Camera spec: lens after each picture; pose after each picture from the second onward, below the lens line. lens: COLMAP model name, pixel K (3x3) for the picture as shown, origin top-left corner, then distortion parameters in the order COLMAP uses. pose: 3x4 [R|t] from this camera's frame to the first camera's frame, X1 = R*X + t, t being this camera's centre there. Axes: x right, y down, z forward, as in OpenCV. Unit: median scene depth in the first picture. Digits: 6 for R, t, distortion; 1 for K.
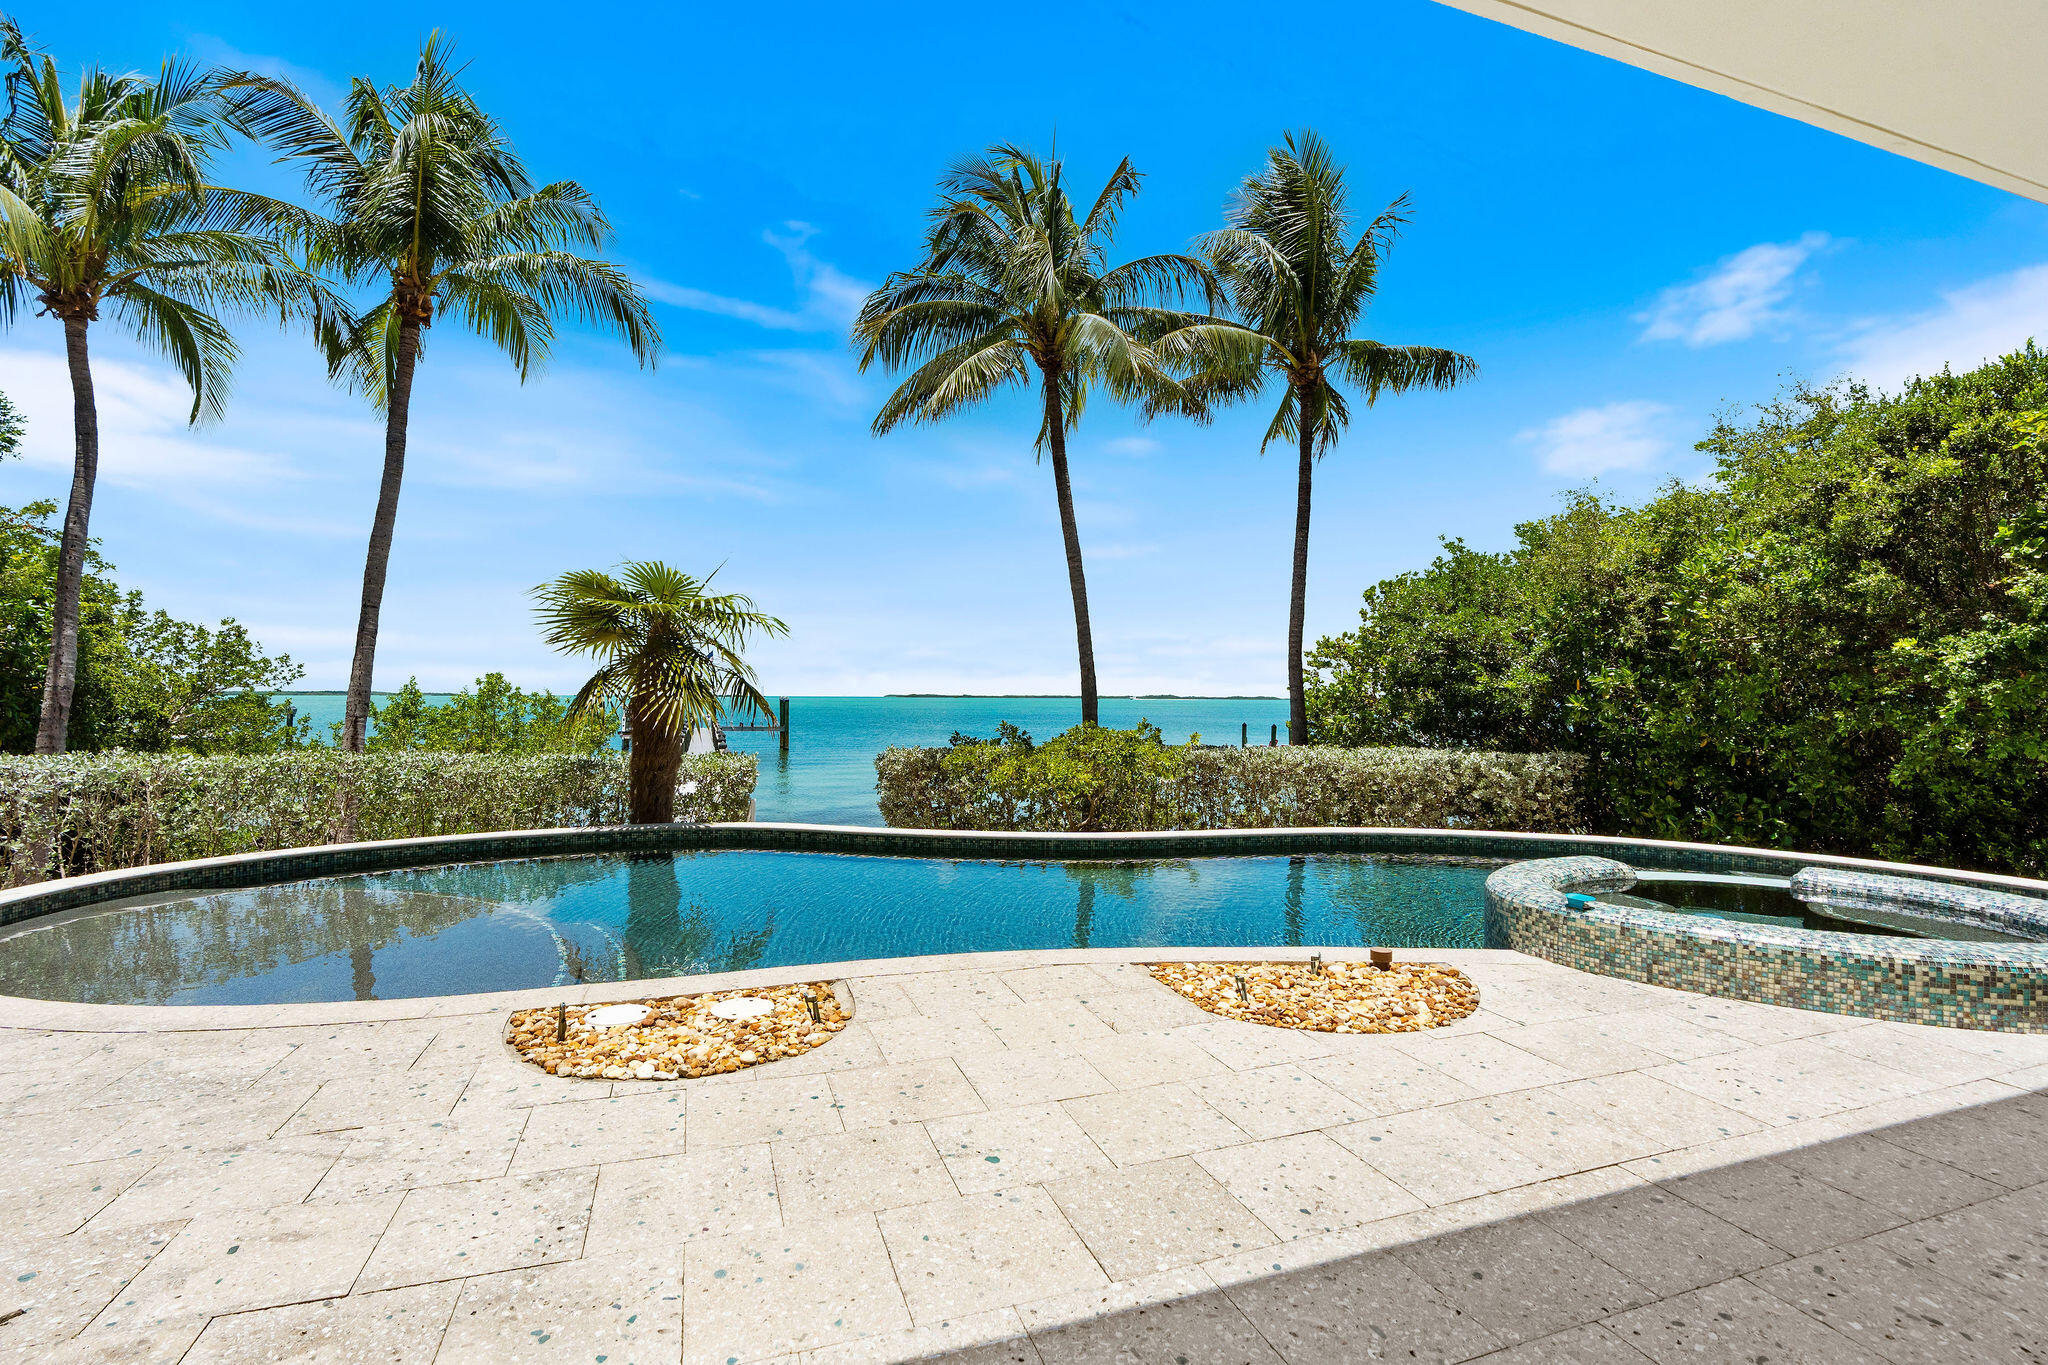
lens RADIAL K [[931.8, 0, 1024.0], [0, 931.8, 682.5], [0, 0, 1]] dist [-0.001487, 0.000063]
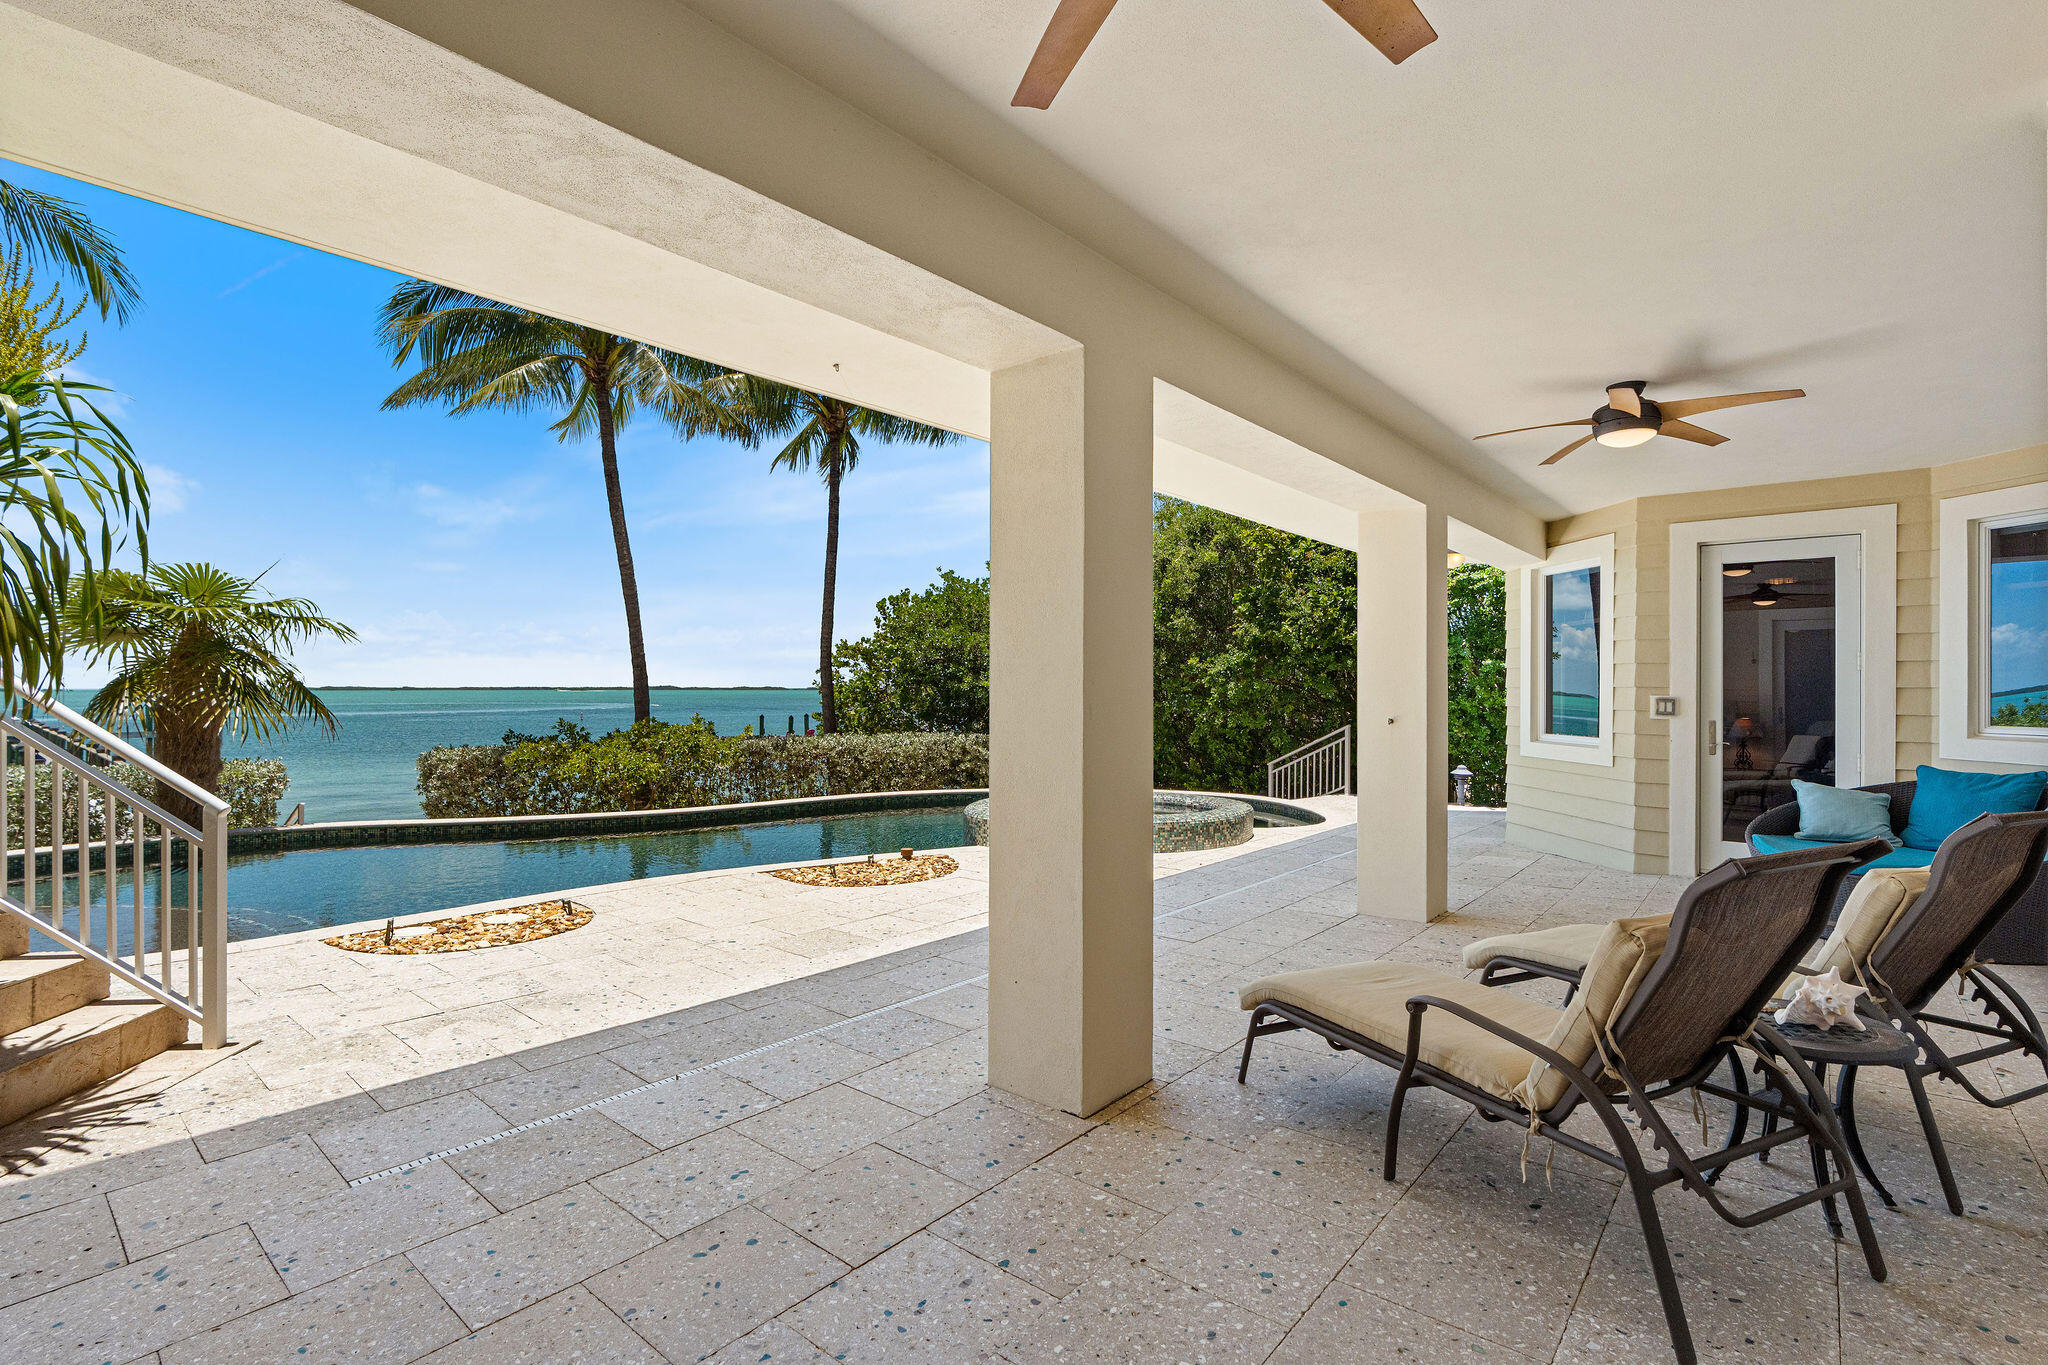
lens RADIAL K [[931.8, 0, 1024.0], [0, 931.8, 682.5], [0, 0, 1]] dist [-0.001487, 0.000063]
pose [[0.871285, -0.003378, 0.490766, -0.094740], [-0.001203, 0.999959, 0.009018, -0.011695], [-0.490776, -0.008447, 0.871245, -0.209338]]
